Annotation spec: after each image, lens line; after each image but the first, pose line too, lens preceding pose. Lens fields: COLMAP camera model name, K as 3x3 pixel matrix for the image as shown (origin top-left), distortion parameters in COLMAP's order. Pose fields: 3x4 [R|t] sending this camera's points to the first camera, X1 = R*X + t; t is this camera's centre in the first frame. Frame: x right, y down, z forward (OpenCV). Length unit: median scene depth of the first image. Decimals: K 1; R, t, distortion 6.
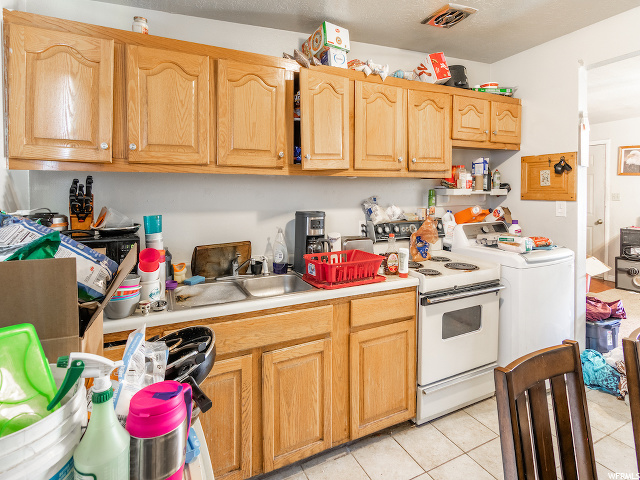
lens RADIAL K [[337.0, 0, 318.1], [0, 337.0, 198.0], [0, 0, 1]] dist [0.001561, 0.000150]
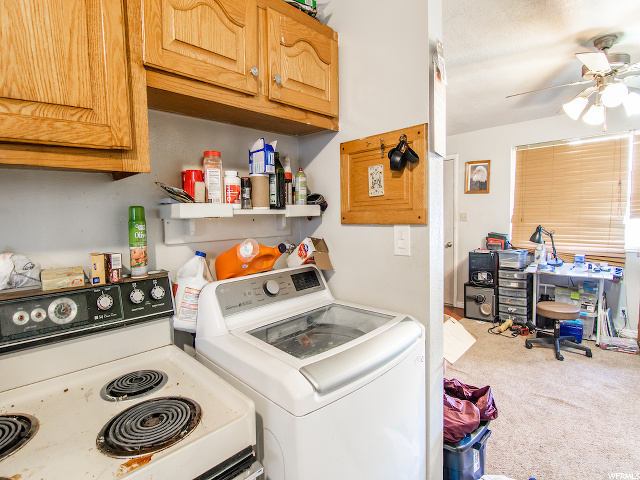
lens RADIAL K [[321.7, 0, 323.1], [0, 321.7, 243.4], [0, 0, 1]] dist [-0.002920, -0.001298]
pose [[0.942678, -0.048679, 0.330134, 0.412141], [0.029182, 0.997538, 0.063761, 0.002165], [-0.332426, -0.050472, 0.941778, 0.536353]]
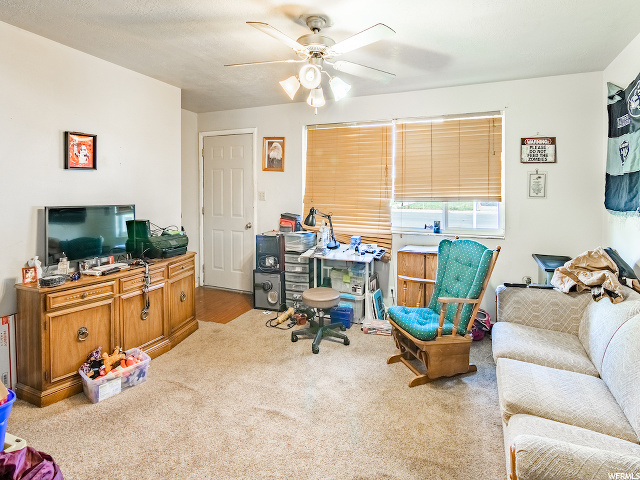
lens RADIAL K [[337.0, 0, 318.1], [0, 337.0, 198.0], [0, 0, 1]] dist [0.001561, 0.000150]
pose [[0.769016, -0.014563, 0.639064, 0.808545], [0.008814, 0.999887, 0.012180, -0.013084], [-0.639169, -0.003734, 0.769057, 0.457729]]
